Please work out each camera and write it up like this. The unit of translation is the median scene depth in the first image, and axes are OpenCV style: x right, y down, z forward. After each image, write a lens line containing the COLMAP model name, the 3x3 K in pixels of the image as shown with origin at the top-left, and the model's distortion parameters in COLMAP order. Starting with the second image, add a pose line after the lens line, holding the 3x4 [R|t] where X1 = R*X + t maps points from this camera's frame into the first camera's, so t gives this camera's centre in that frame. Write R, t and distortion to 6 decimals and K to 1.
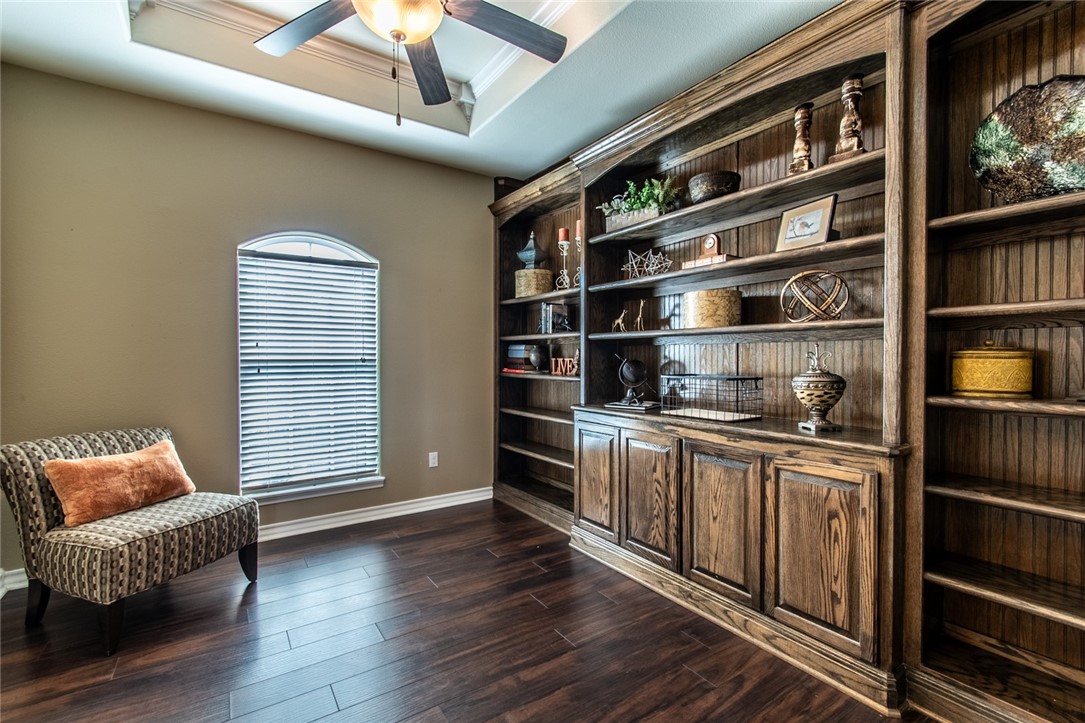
lens RADIAL K [[483.0, 0, 540.4], [0, 483.0, 362.1], [0, 0, 1]] dist [0.004067, -0.000717]
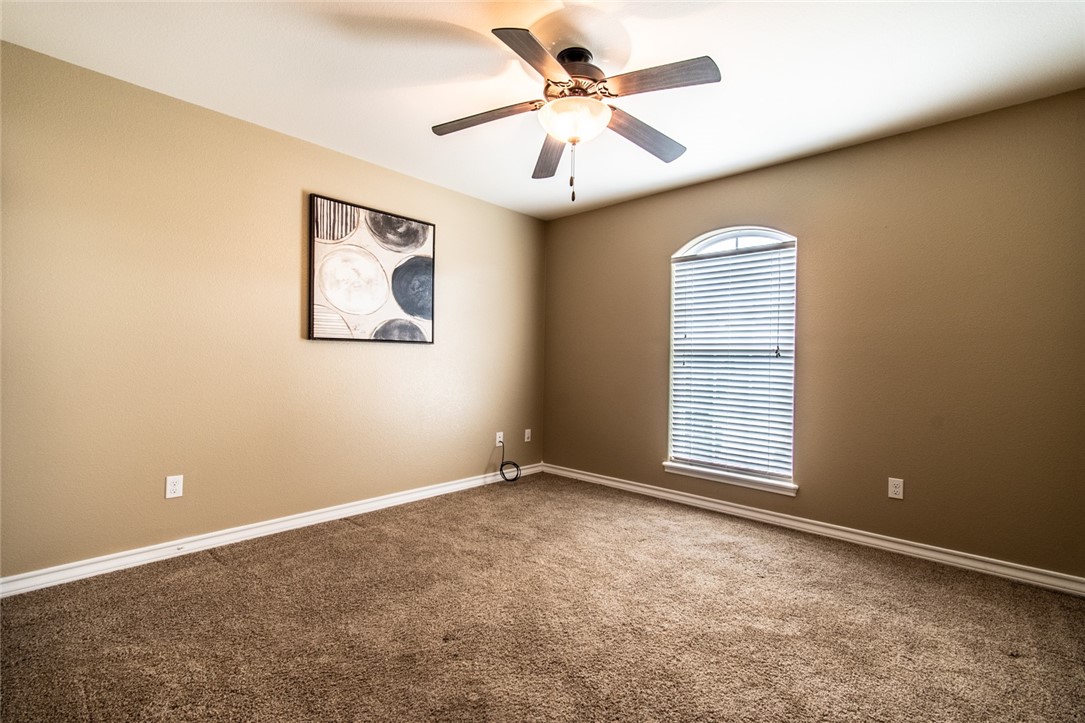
lens RADIAL K [[483.0, 0, 540.4], [0, 483.0, 362.1], [0, 0, 1]] dist [0.004067, -0.000717]
pose [[0.216615, 0.023469, -0.975975, 0.452651], [-0.008009, 0.999720, 0.022263, 0.000996], [0.976224, 0.002994, 0.216742, 0.390265]]
